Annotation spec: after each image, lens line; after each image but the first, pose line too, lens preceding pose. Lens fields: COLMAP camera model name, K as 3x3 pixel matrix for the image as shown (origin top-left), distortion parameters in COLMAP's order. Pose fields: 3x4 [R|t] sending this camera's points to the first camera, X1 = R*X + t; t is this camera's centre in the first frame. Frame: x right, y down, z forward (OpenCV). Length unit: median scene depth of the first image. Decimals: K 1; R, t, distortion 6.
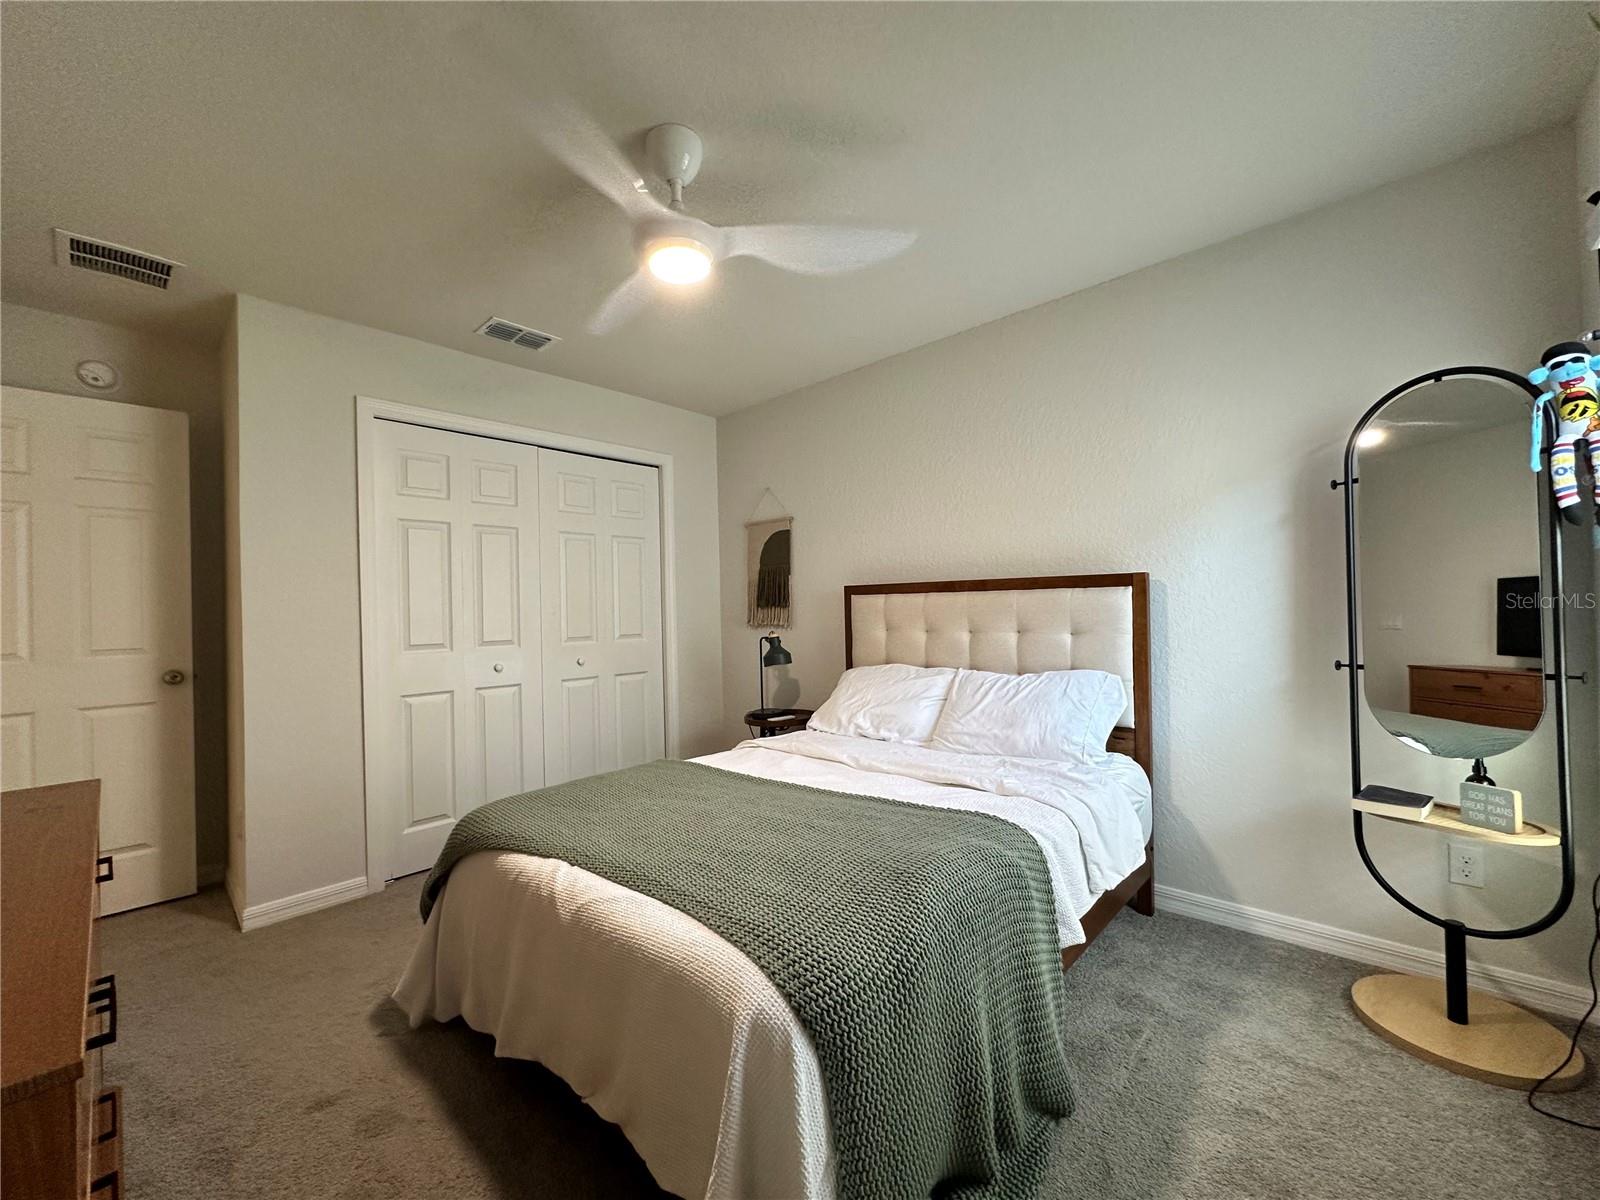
lens RADIAL K [[638.9, 0, 797.2], [0, 638.9, 603.3], [0, 0, 1]] dist [-0.001775, 0.000154]
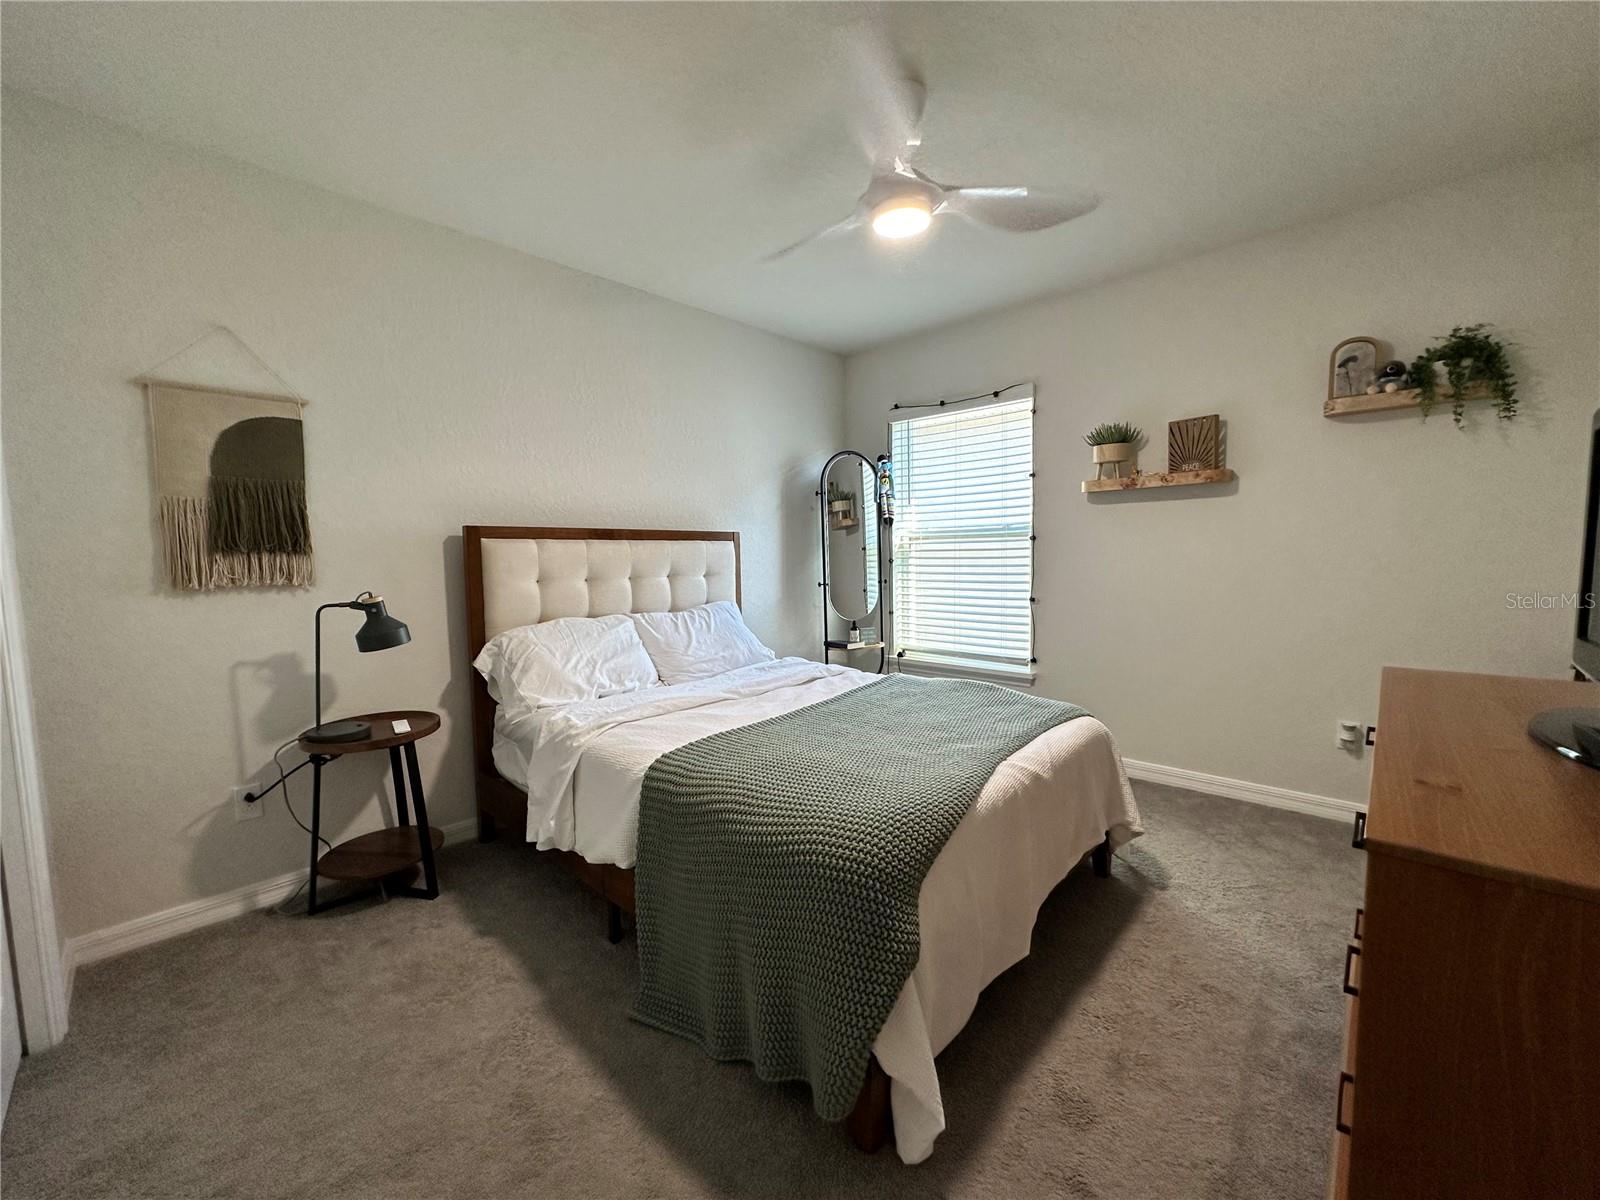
lens RADIAL K [[638.9, 0, 797.2], [0, 638.9, 603.3], [0, 0, 1]] dist [-0.001775, 0.000154]
pose [[0.030995, -0.057426, 0.997868, -0.720024], [0.003307, 0.998349, 0.057351, 0.023817], [-0.999514, 0.001523, 0.031134, 0.638880]]
